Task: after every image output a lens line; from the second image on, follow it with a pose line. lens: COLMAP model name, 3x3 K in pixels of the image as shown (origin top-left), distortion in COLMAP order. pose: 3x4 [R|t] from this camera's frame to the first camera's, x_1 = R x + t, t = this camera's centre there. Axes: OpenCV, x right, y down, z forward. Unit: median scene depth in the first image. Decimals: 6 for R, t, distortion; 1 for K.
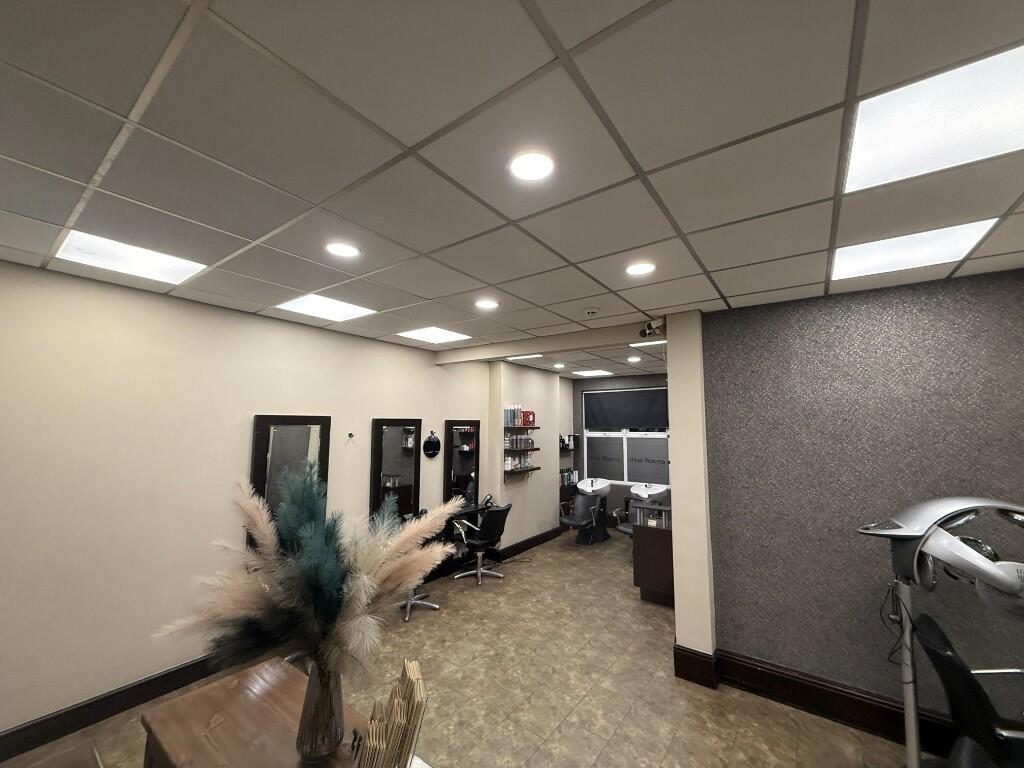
lens RADIAL K [[407.4, 0, 507.8], [0, 407.4, 387.6], [0, 0, 1]] dist [-0.000718, 0.000581]
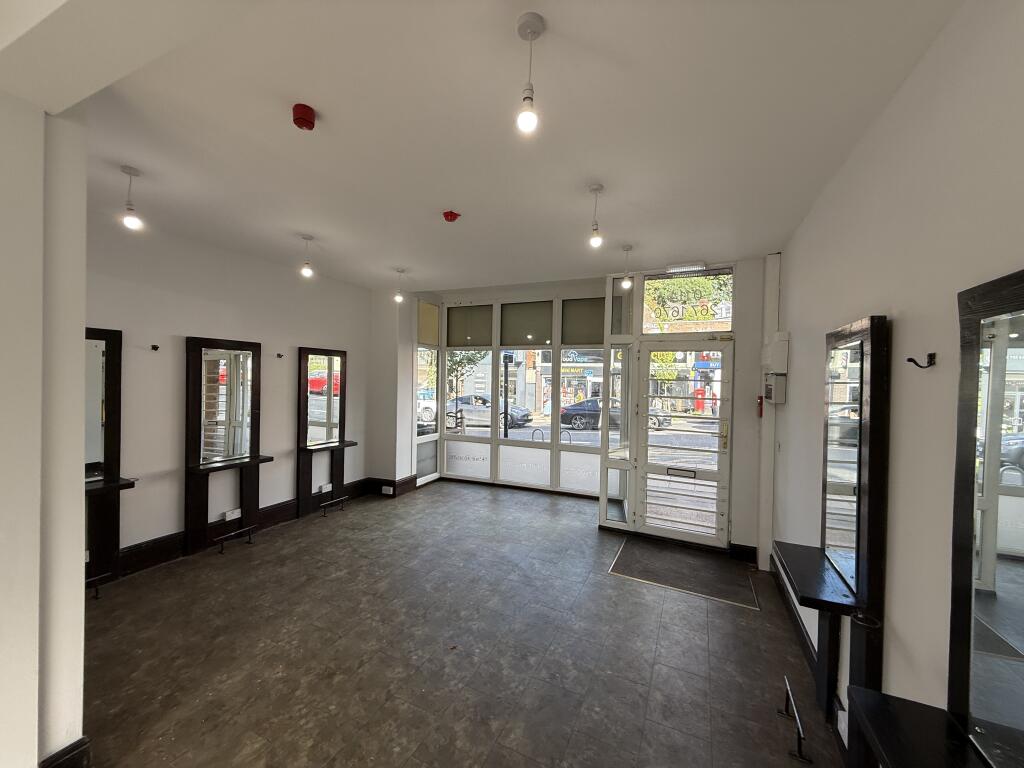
lens RADIAL K [[407.4, 0, 508.8], [0, 407.4, 382.2], [0, 0, 1]] dist [-0.000718, 0.000581]
pose [[-0.978057, -0.025201, -0.206807, 0.004880], [-0.008768, 0.996757, -0.079995, 0.238845], [0.208153, -0.076426, -0.975106, 1.808554]]
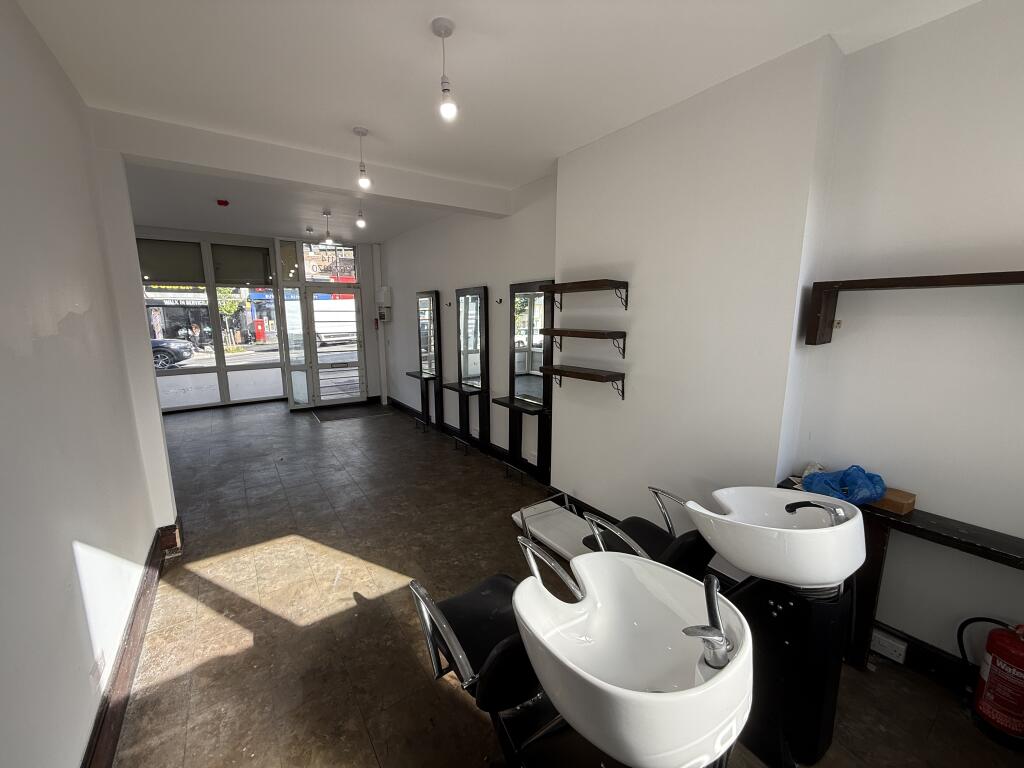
lens RADIAL K [[407.4, 0, 507.0], [0, 407.4, 380.5], [0, 0, 1]] dist [-0.000718, 0.000581]
pose [[-0.317132, 0.152041, -0.936115, 1.132336], [0.088767, 0.987491, 0.130313, 0.295870], [0.944218, -0.041770, -0.326662, 2.289208]]
